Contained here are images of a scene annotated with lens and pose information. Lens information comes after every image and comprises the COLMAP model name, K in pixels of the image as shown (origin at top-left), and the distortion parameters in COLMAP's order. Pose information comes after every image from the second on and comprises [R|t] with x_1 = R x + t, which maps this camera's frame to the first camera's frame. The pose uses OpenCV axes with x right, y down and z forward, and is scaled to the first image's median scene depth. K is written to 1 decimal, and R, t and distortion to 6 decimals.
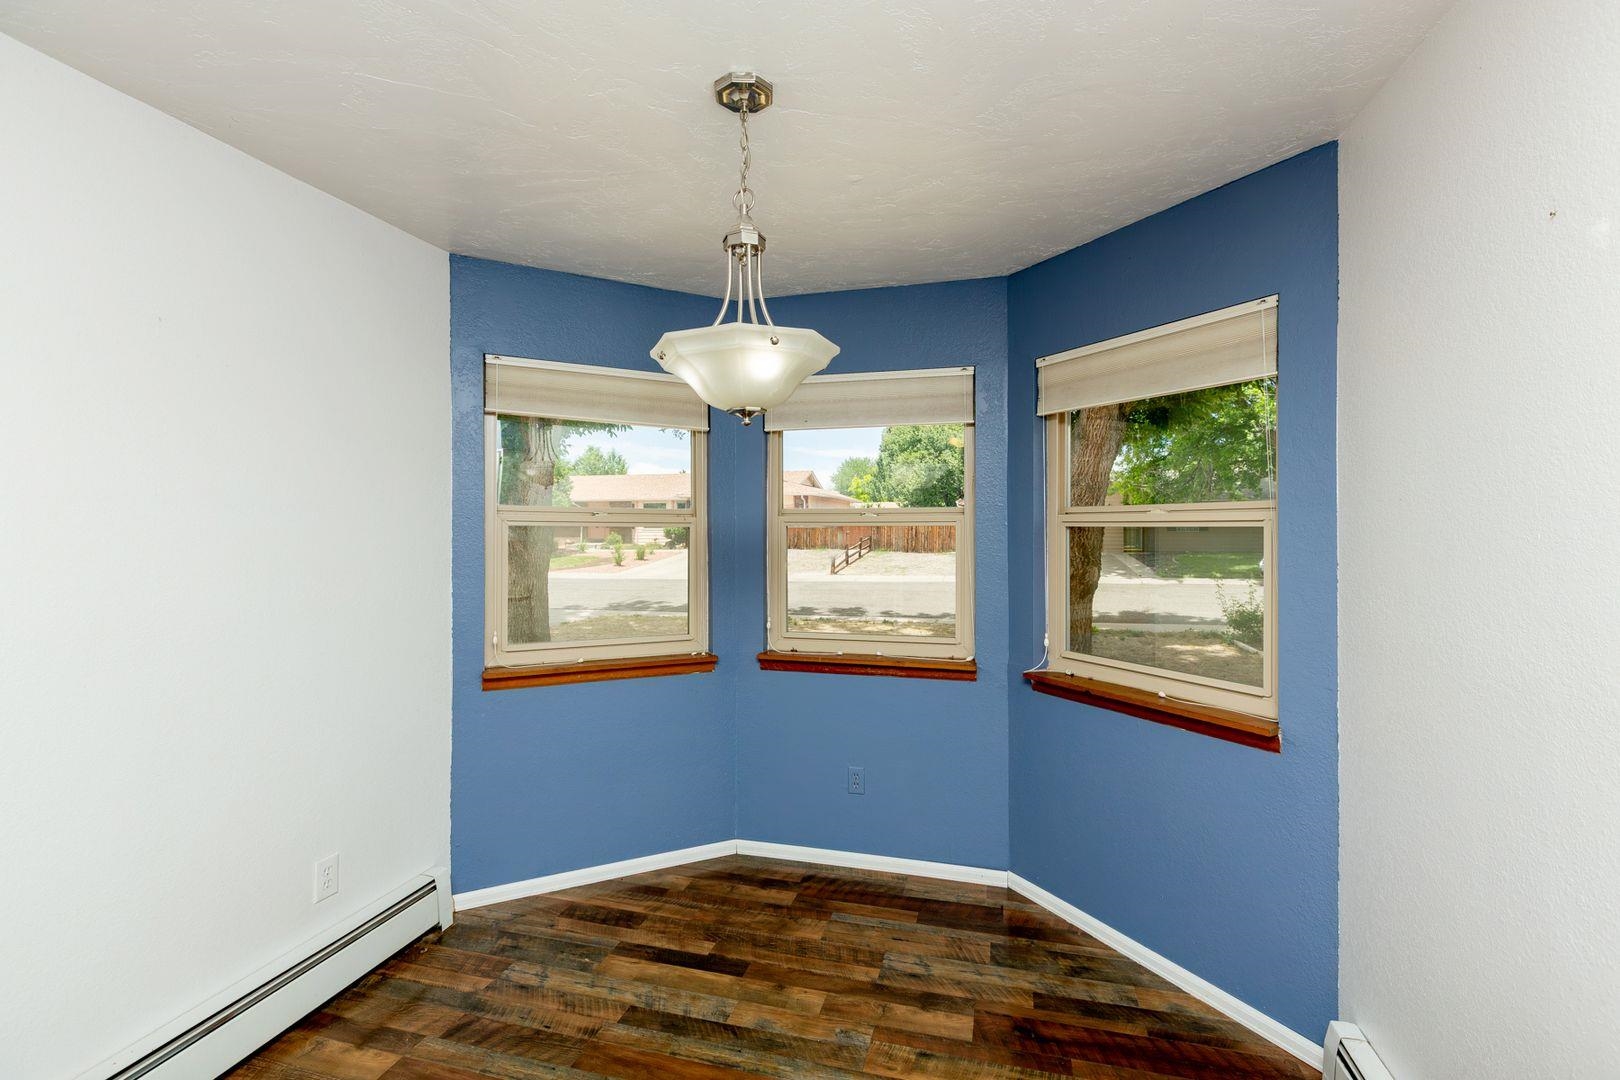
lens RADIAL K [[745.3, 0, 807.8], [0, 745.3, 526.7], [0, 0, 1]] dist [0.001312, 0.000042]
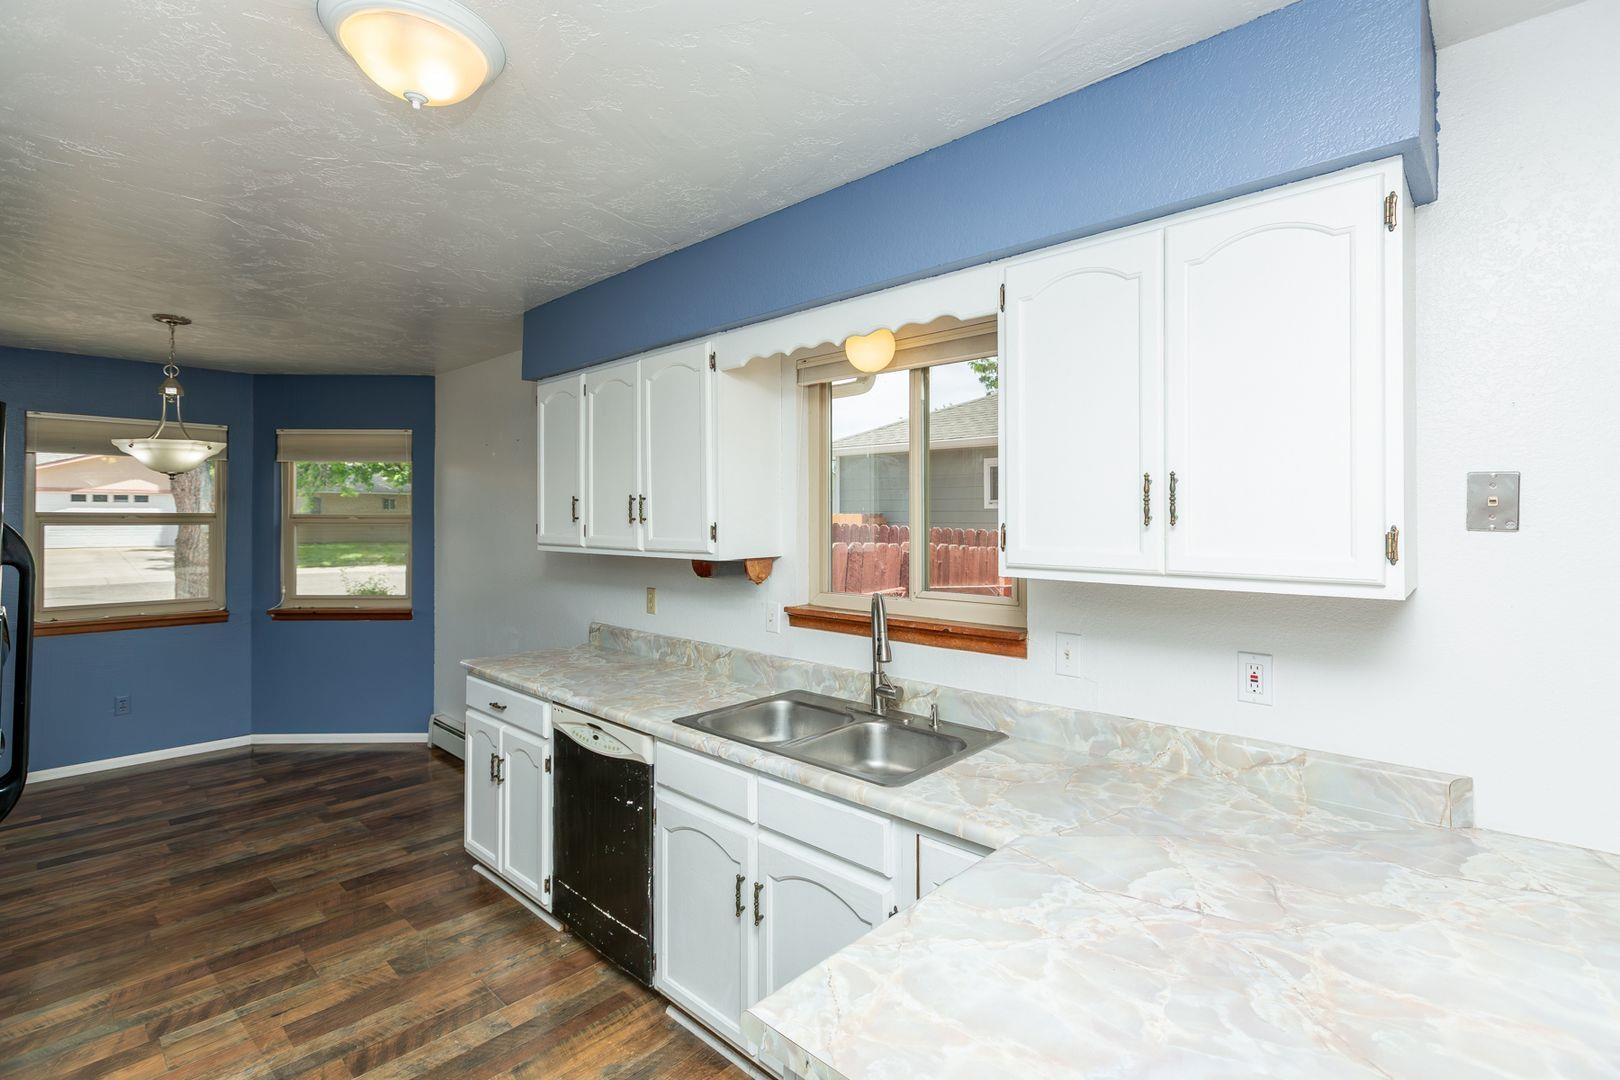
lens RADIAL K [[739.6, 0, 807.4], [0, 739.6, 511.1], [0, 0, 1]] dist [0.002179, 0.000273]
pose [[0.468316, 0.010364, 0.883500, -0.771636], [-0.003877, 0.999946, -0.009674, -0.027397], [-0.883553, 0.001105, 0.468331, -1.090295]]
